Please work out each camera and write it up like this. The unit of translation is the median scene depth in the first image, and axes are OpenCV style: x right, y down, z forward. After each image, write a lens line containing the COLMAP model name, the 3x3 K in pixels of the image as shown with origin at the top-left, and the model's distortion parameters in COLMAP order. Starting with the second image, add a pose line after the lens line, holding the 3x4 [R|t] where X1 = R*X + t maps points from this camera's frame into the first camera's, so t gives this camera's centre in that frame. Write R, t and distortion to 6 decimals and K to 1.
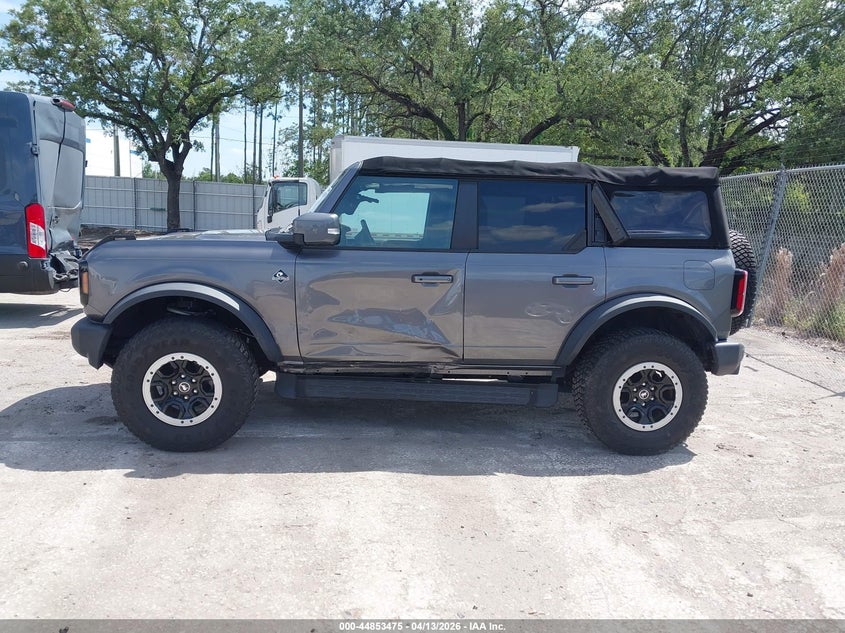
lens RADIAL K [[644.6, 0, 422.5], [0, 644.6, 316.5], [0, 0, 1]] dist [0.005592, 0.001211]
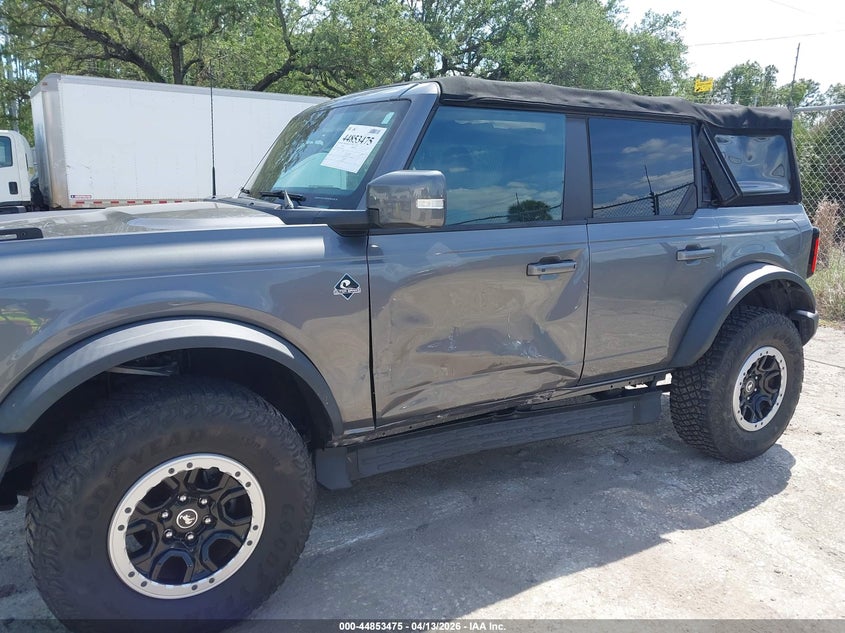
lens RADIAL K [[669.7, 0, 421.2], [0, 669.7, 304.9], [0, 0, 1]] dist [0.016466, 0.010408]
pose [[0.904192, -0.106494, 0.413637, -0.395598], [0.092746, 0.994265, 0.053242, -0.070128], [-0.416935, -0.009777, 0.908884, 0.427205]]
